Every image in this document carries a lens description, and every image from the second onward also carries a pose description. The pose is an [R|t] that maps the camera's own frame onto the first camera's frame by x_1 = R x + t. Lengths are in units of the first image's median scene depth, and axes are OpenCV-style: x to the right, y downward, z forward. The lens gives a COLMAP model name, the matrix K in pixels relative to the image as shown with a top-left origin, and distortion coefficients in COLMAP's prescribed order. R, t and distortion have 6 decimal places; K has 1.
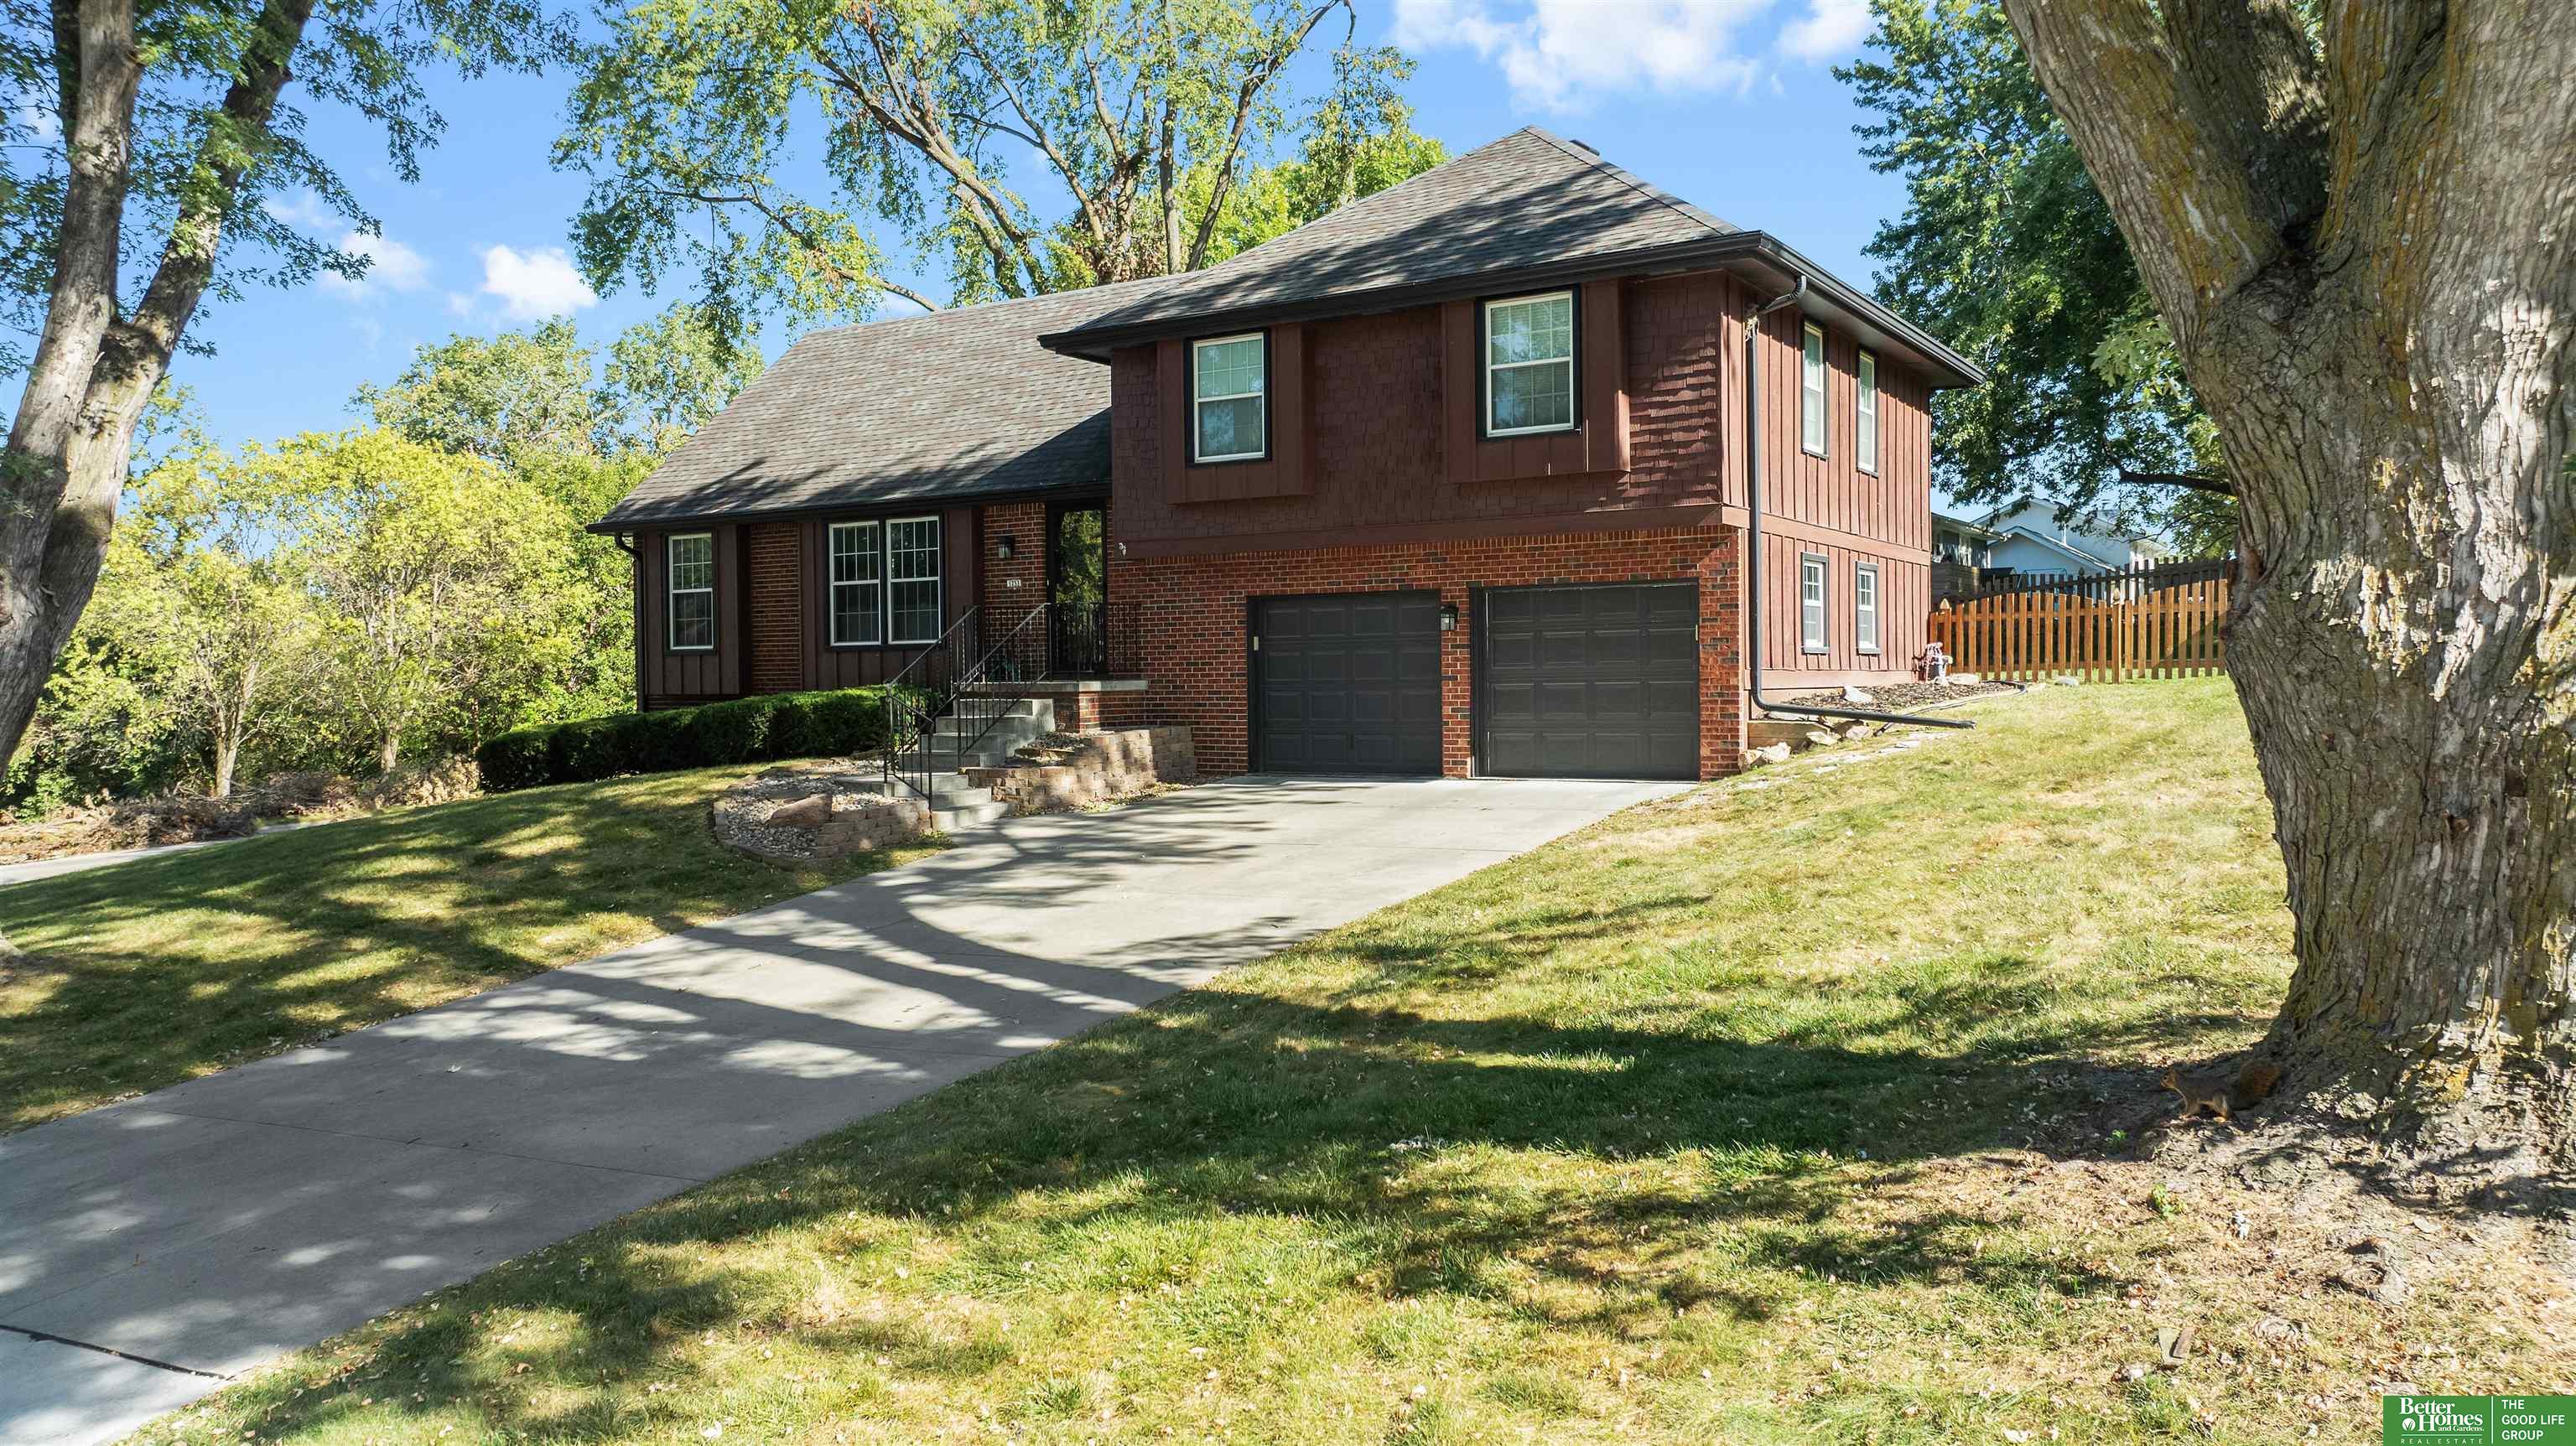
lens RADIAL K [[1790.6, 0, 1307.6], [0, 1790.6, 678.7], [0, 0, 1]] dist [-0.000893, -0.003181]
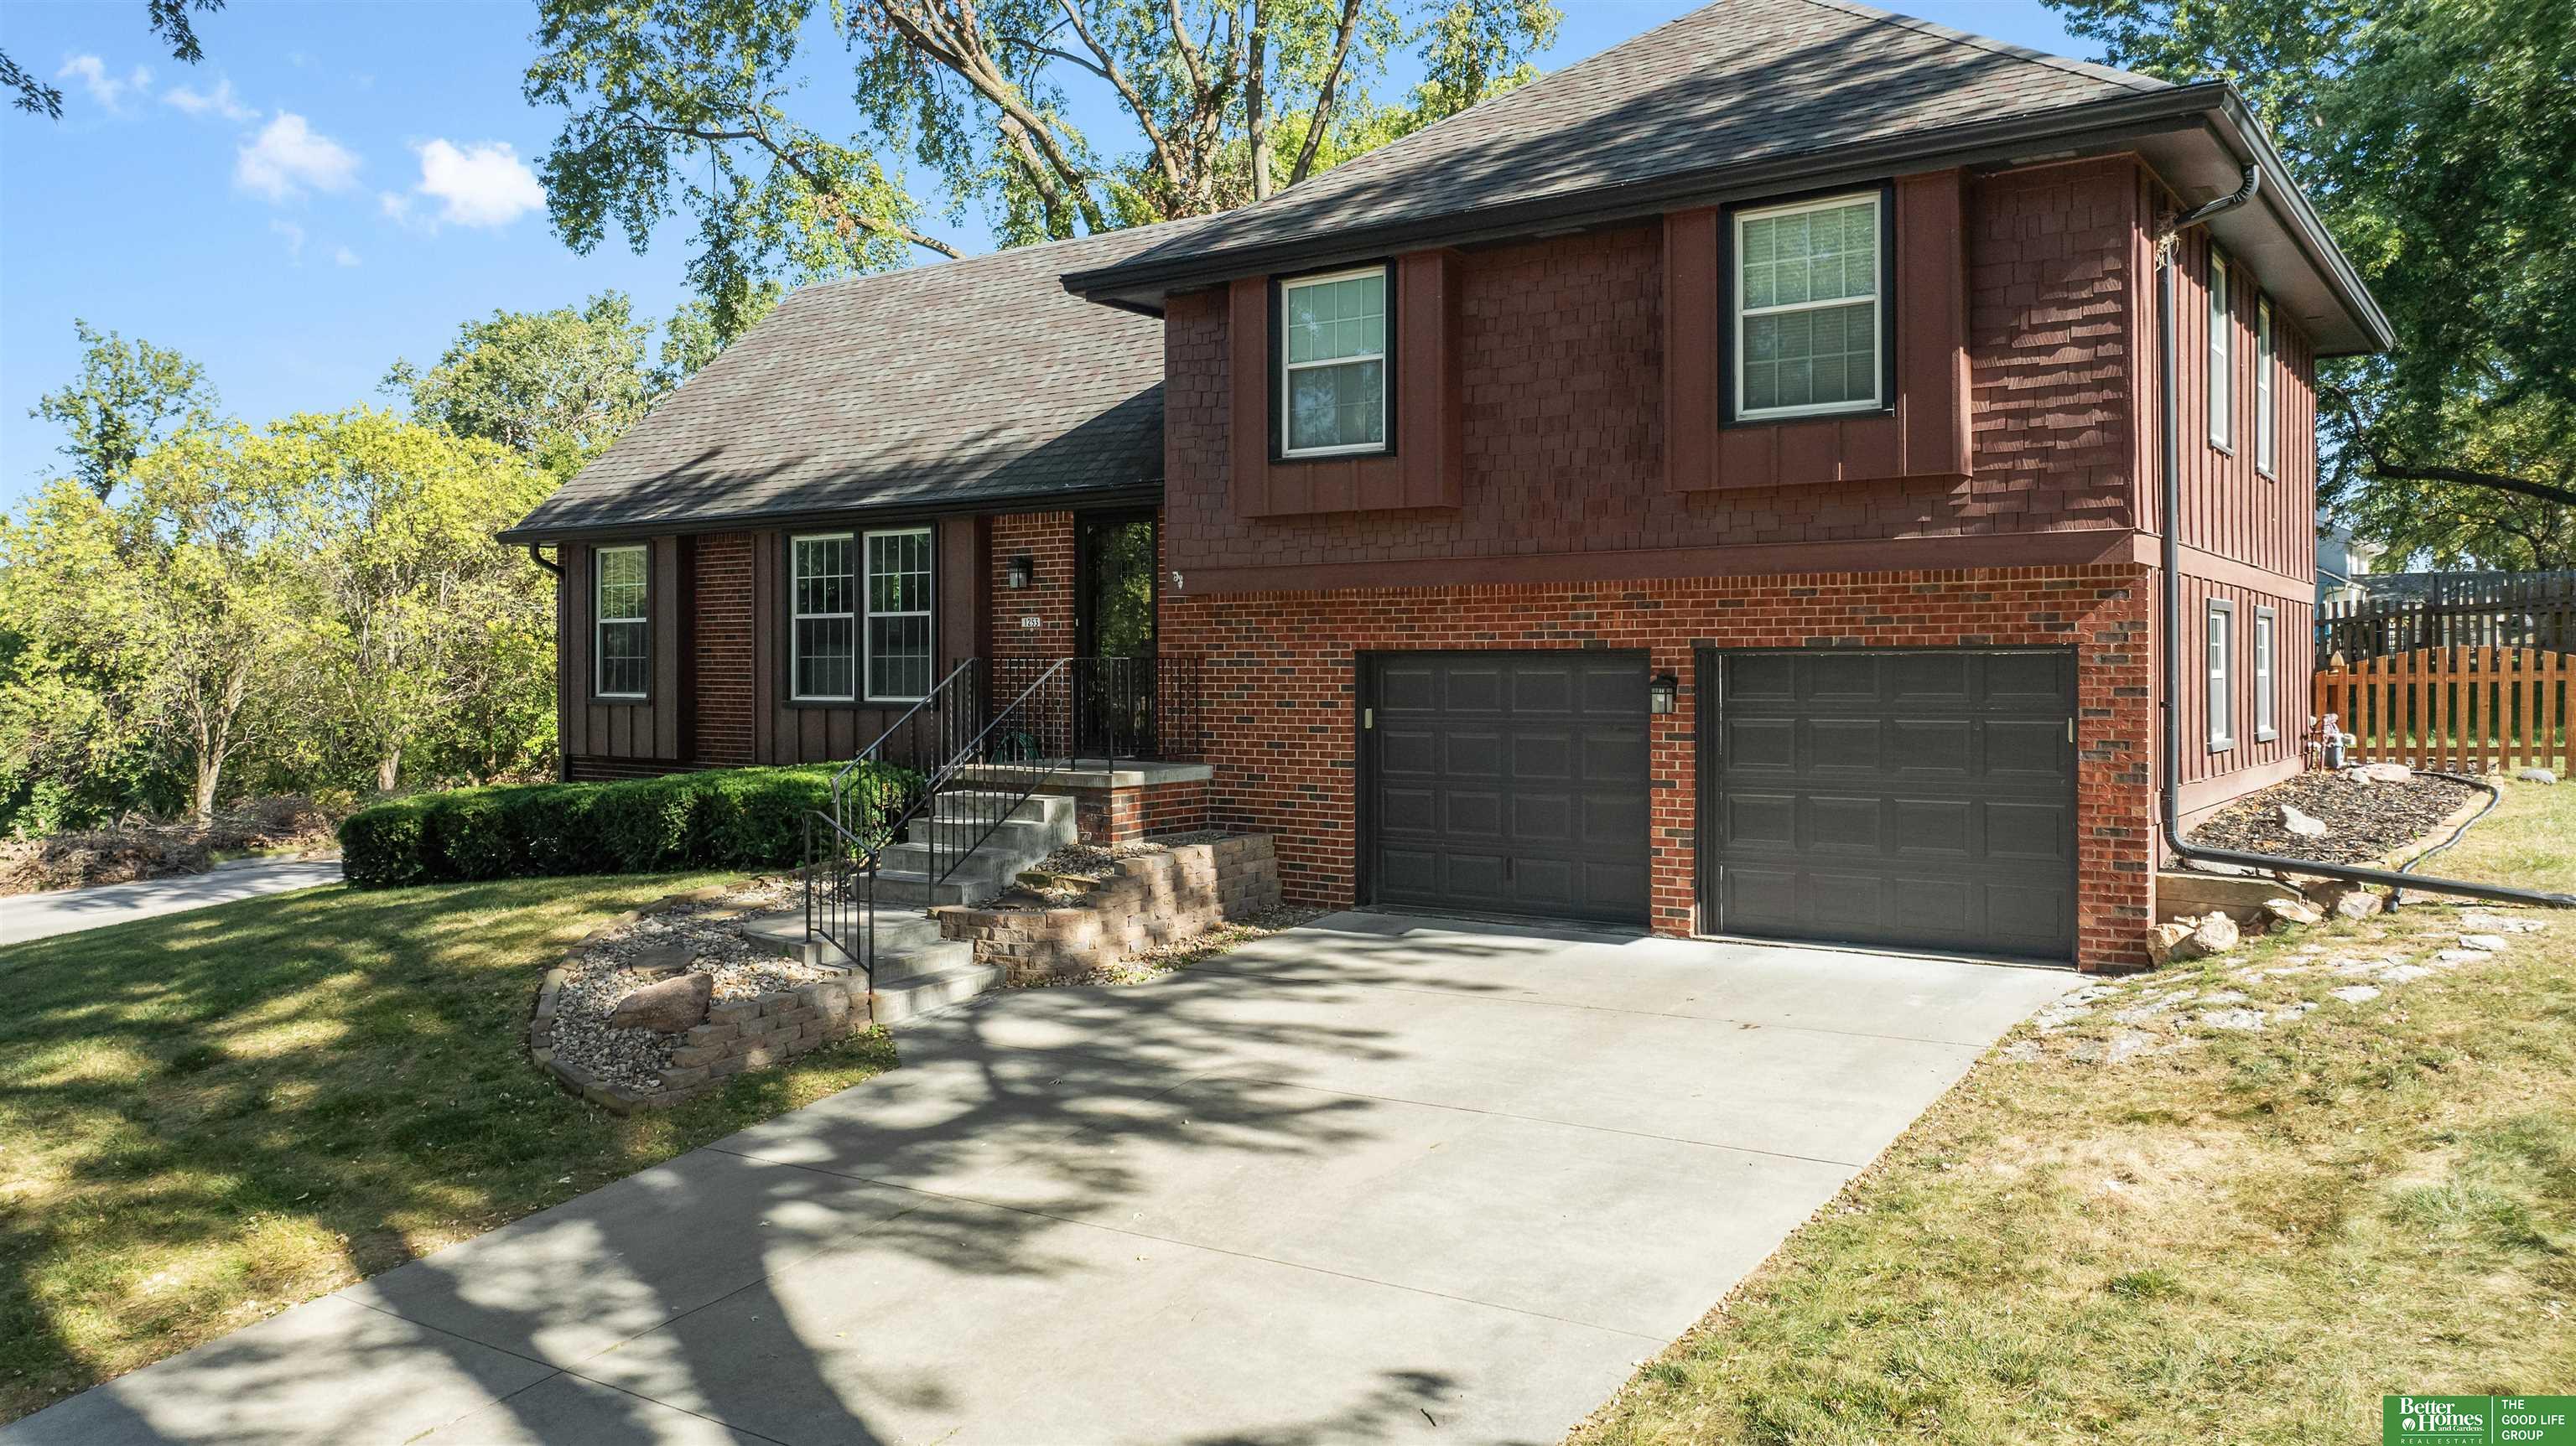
lens RADIAL K [[1858.4, 0, 1295.0], [0, 1858.4, 616.3], [0, 0, 1]] dist [-0.009639, 0.003224]
pose [[0.998274, 0.008360, -0.058123, -0.015843], [-0.010080, 0.999518, -0.029371, -0.037749], [0.057849, 0.029906, 0.997877, 0.282945]]
